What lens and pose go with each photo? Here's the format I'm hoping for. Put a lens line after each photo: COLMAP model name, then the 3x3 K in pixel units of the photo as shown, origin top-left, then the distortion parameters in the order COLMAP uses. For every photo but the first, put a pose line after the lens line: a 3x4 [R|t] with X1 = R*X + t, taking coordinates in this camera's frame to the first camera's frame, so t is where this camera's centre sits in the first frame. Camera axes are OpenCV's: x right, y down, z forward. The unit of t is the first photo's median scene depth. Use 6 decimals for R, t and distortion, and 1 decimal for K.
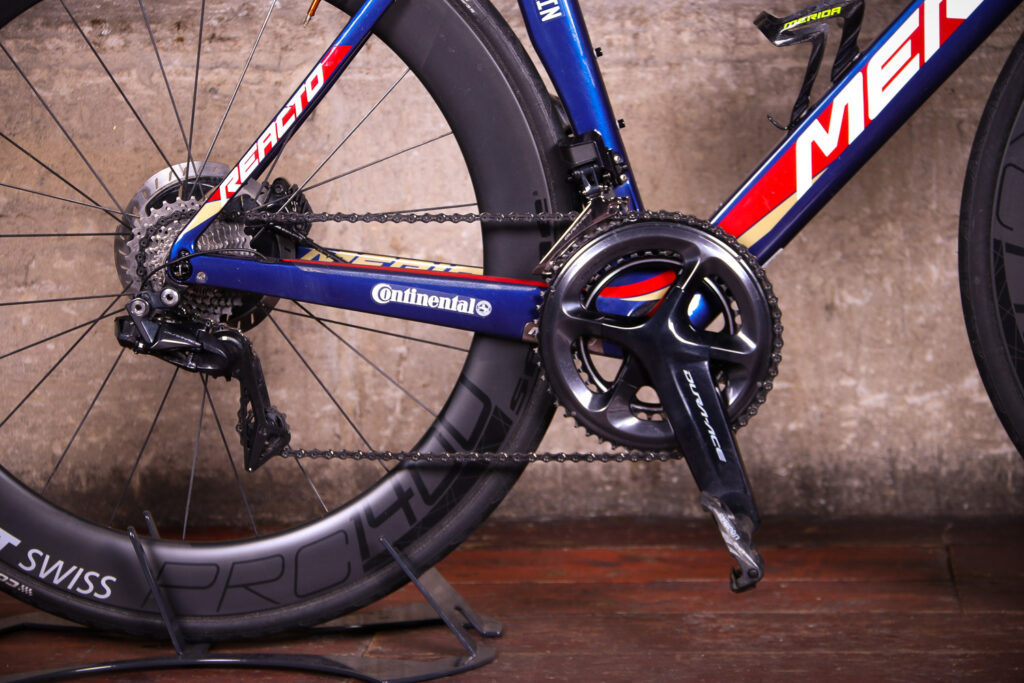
lens RADIAL K [[3811.5, 0, 494.2], [0, 3811.5, 341.6], [0, 0, 1]] dist [1.122206, -0.433683]
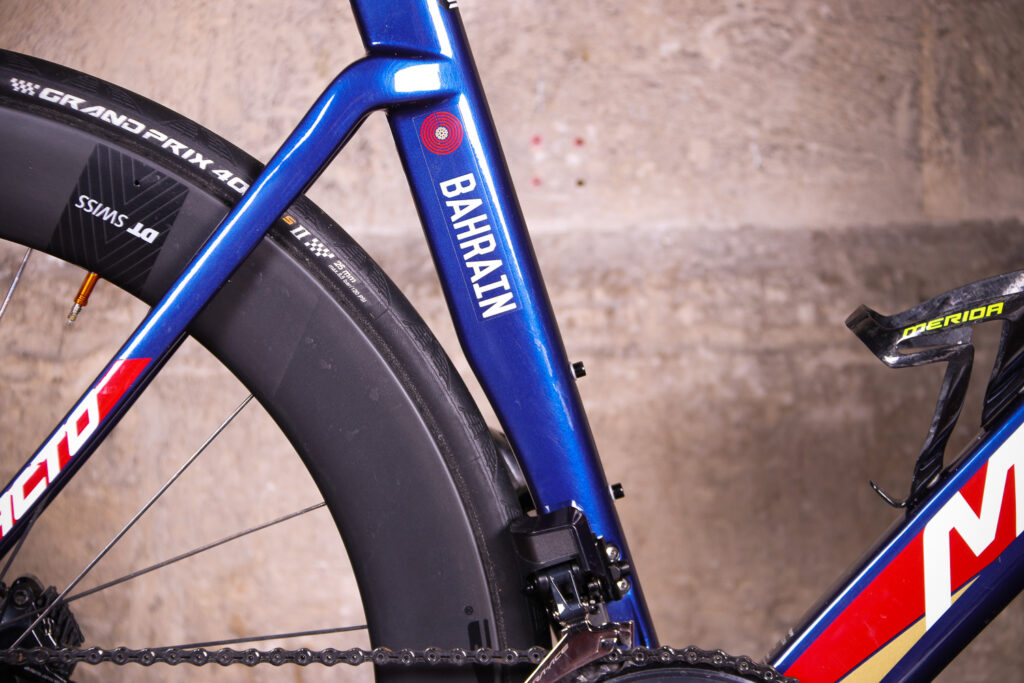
lens RADIAL K [[4401.0, 0, 512.0], [0, 4401.0, 341.5], [0, 0, 1]] dist [1.374032, -0.084763]
pose [[0.999545, 0.005738, 0.029620, -0.002746], [-0.004005, 0.998293, -0.058262, -0.040470], [-0.029904, 0.058117, 0.997862, 0.331758]]
